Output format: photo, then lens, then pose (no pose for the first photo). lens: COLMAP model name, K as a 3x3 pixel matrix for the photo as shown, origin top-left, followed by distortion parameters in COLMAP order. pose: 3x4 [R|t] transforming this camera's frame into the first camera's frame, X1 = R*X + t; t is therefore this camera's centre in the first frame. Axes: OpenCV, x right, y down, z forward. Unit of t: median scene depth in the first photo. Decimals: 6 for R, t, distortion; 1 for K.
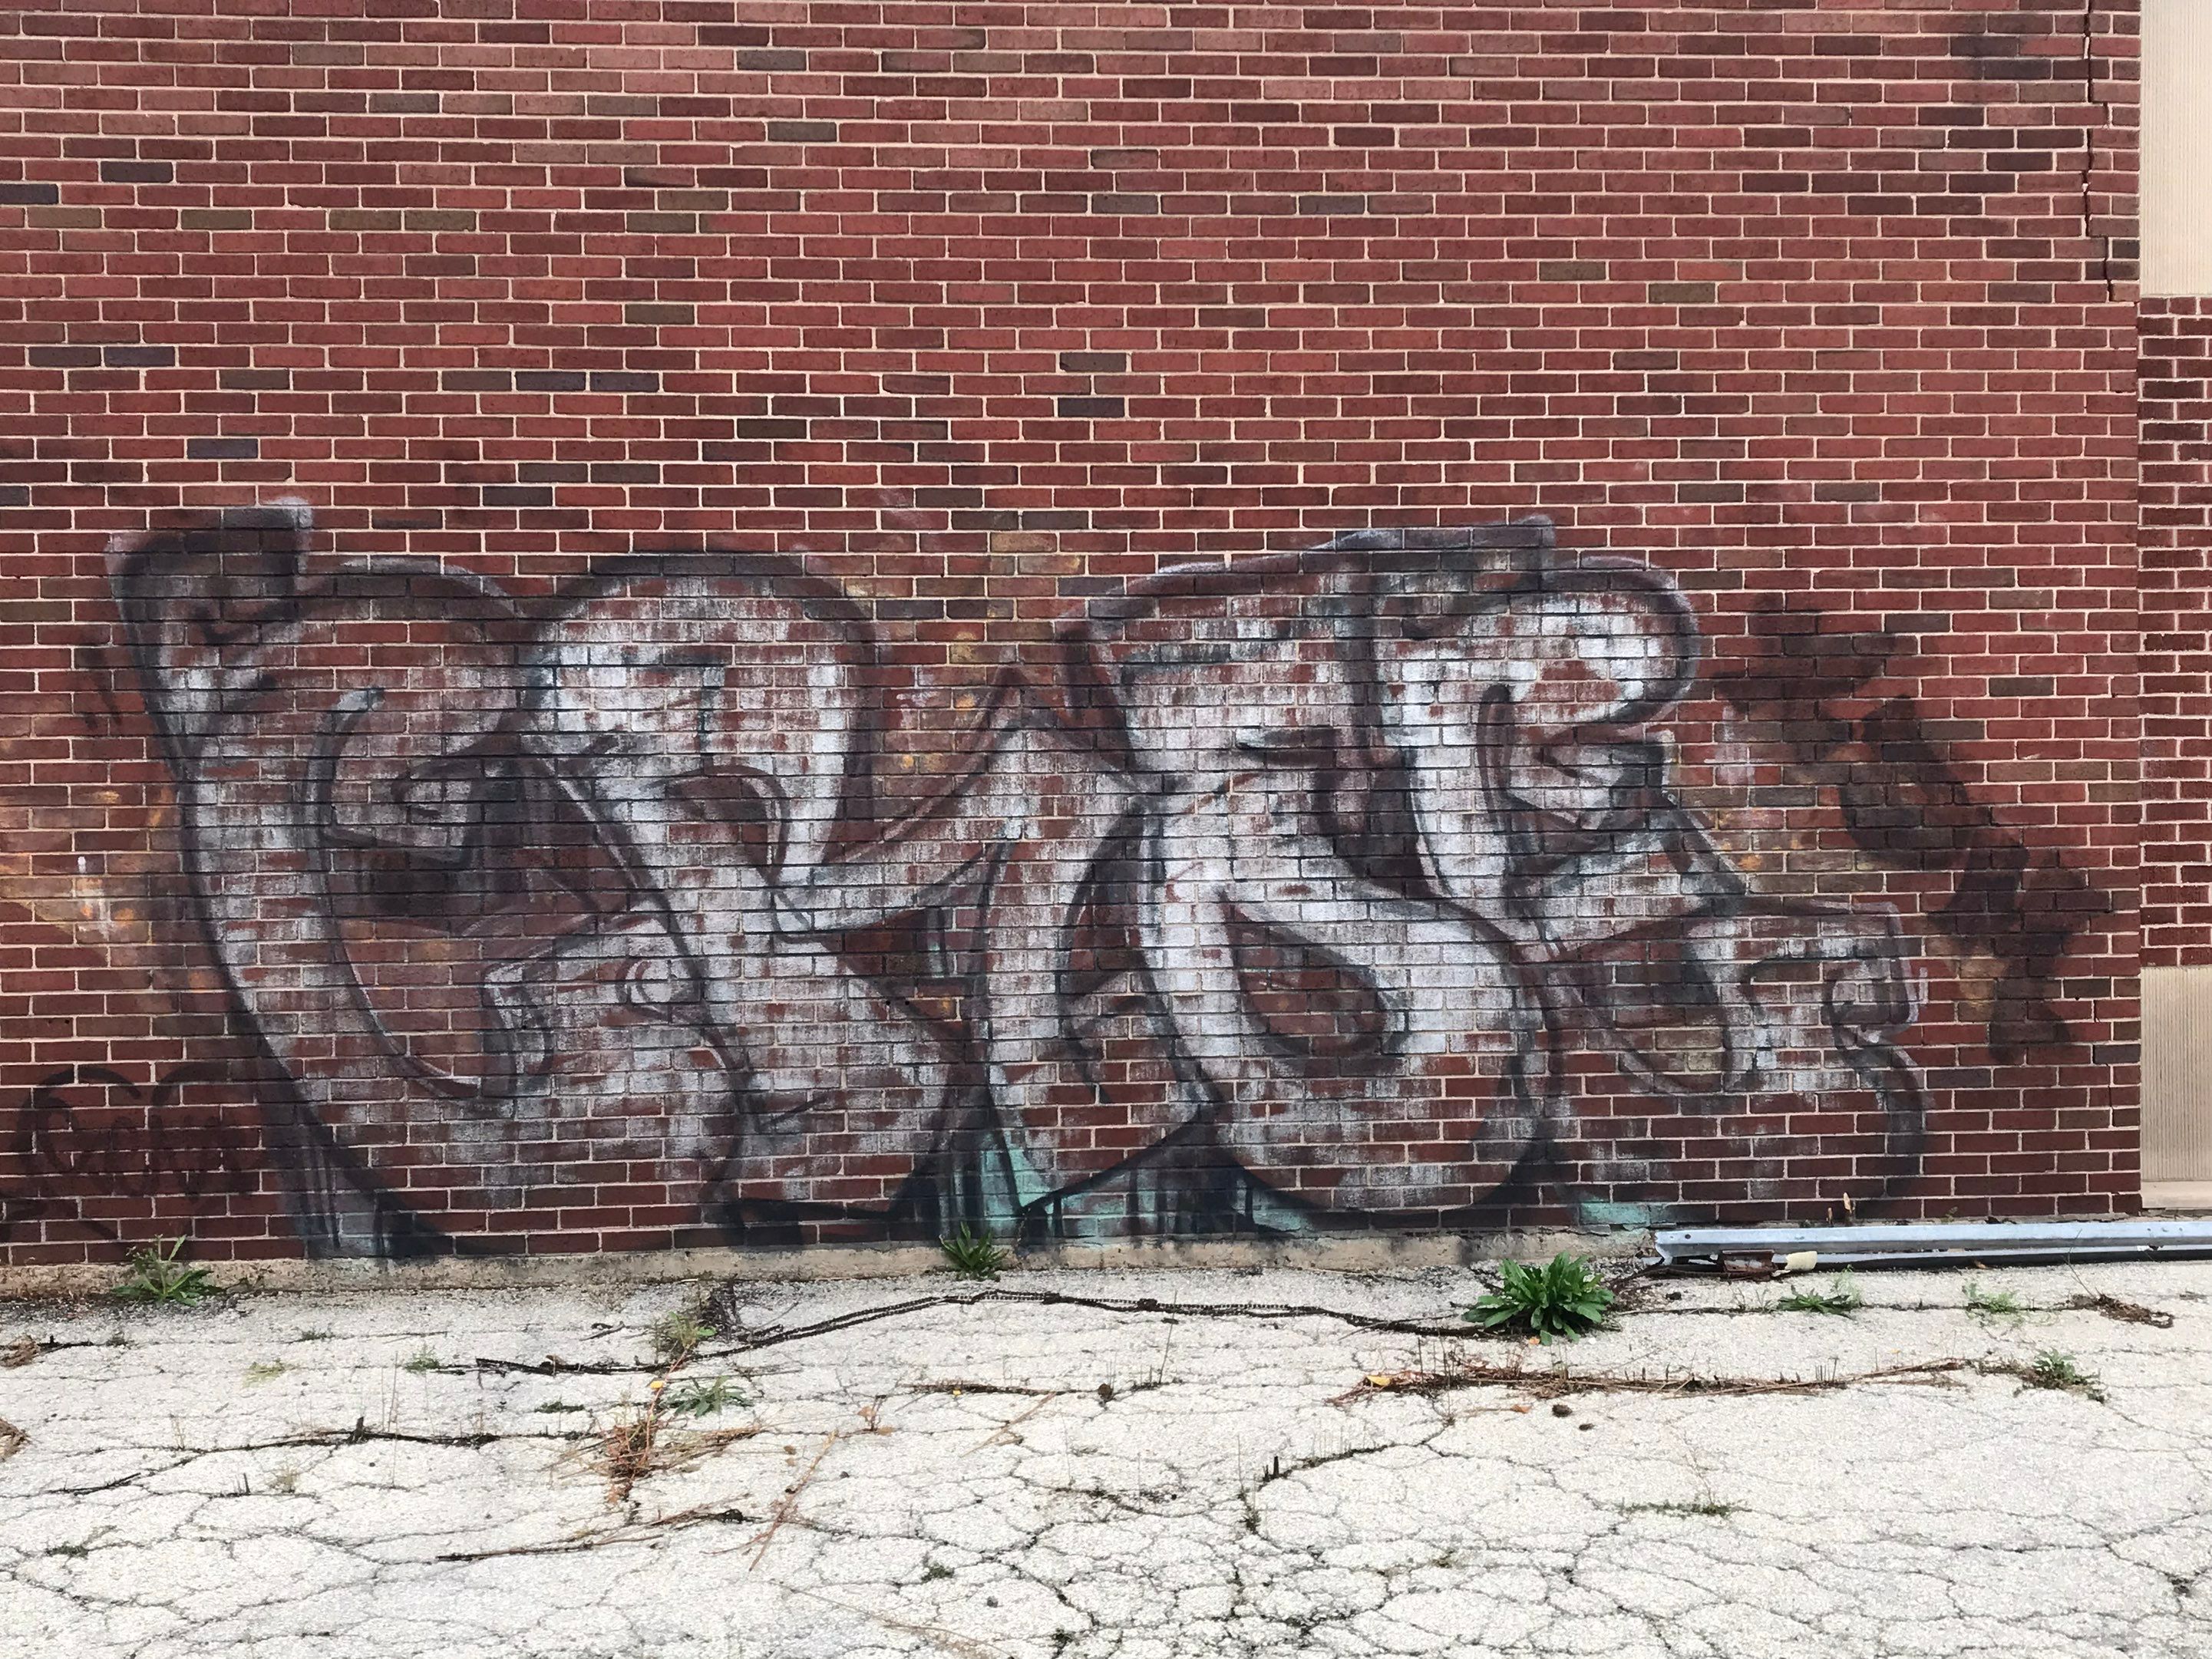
lens RADIAL K [[1957.5, 0, 1059.5], [0, 1957.5, 809.0], [0, 0, 1]] dist [0.056805, -0.082408]
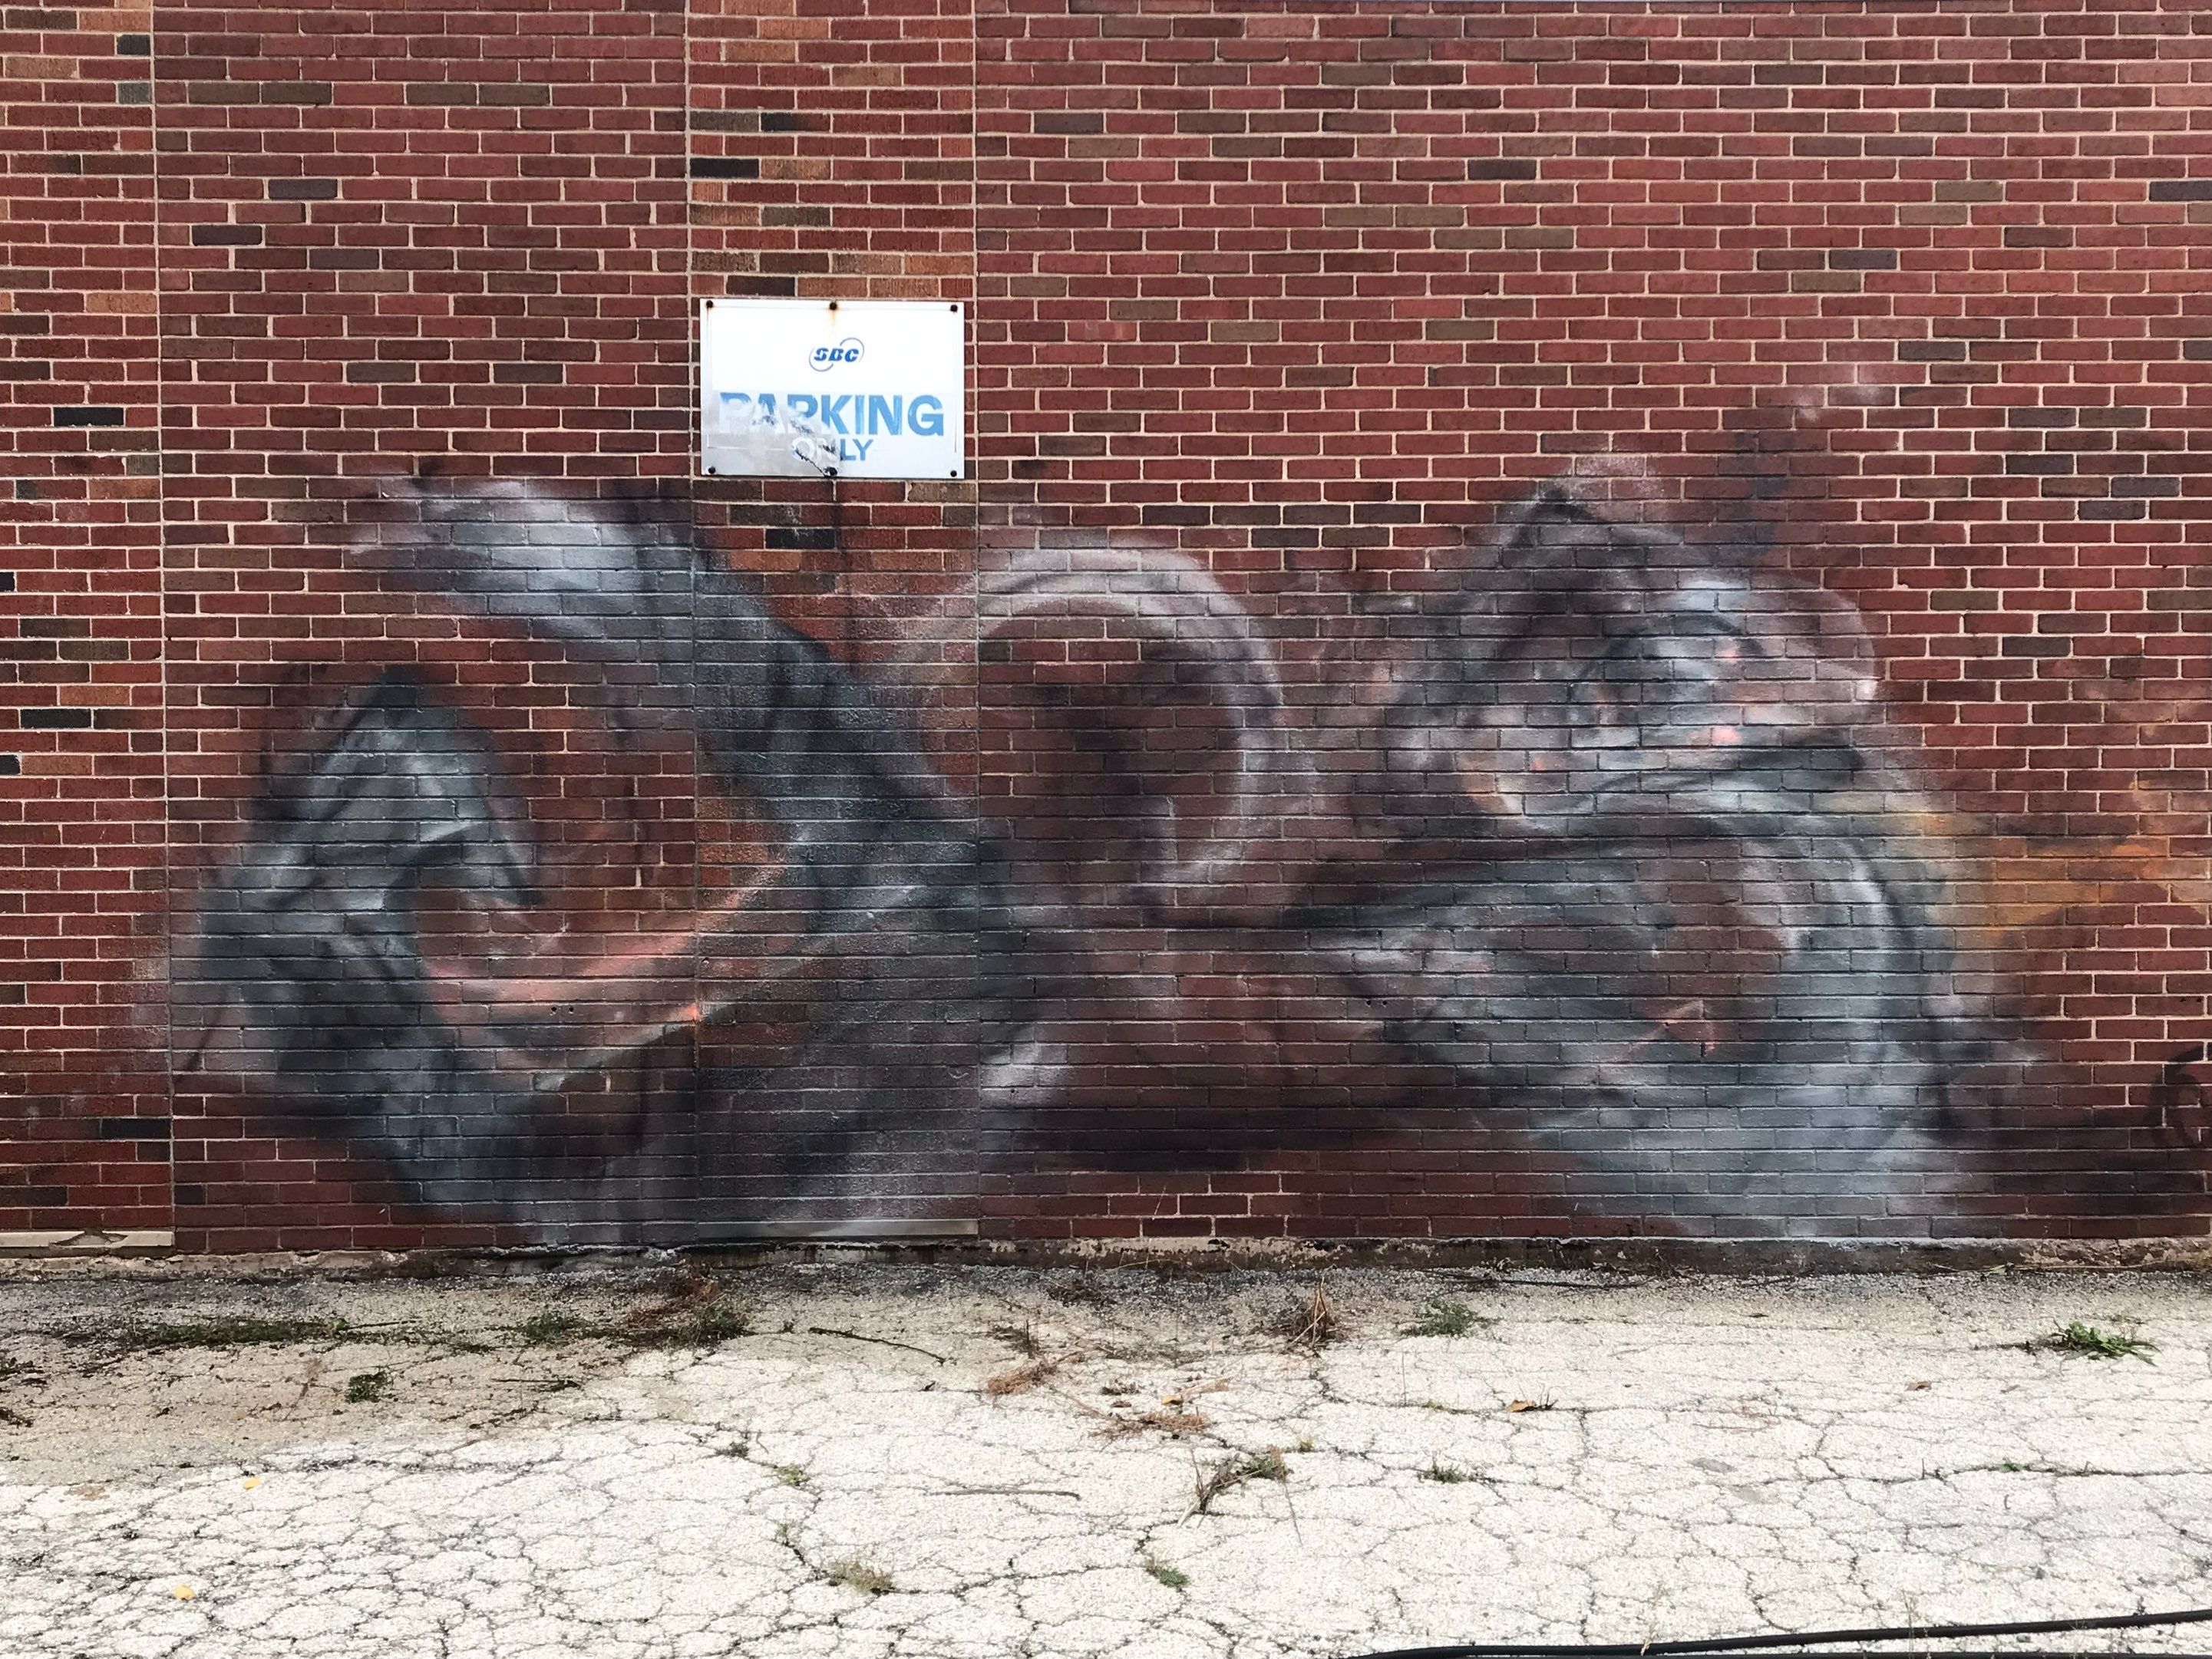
lens RADIAL K [[1957.5, 0, 1080.3], [0, 1957.5, 830.6], [0, 0, 1]] dist [0.056805, -0.082408]
pose [[0.998648, 0.008035, -0.051362, -1.033171], [-0.007506, 0.999917, 0.010474, 0.013196], [0.051442, -0.010075, 0.998625, -0.053213]]
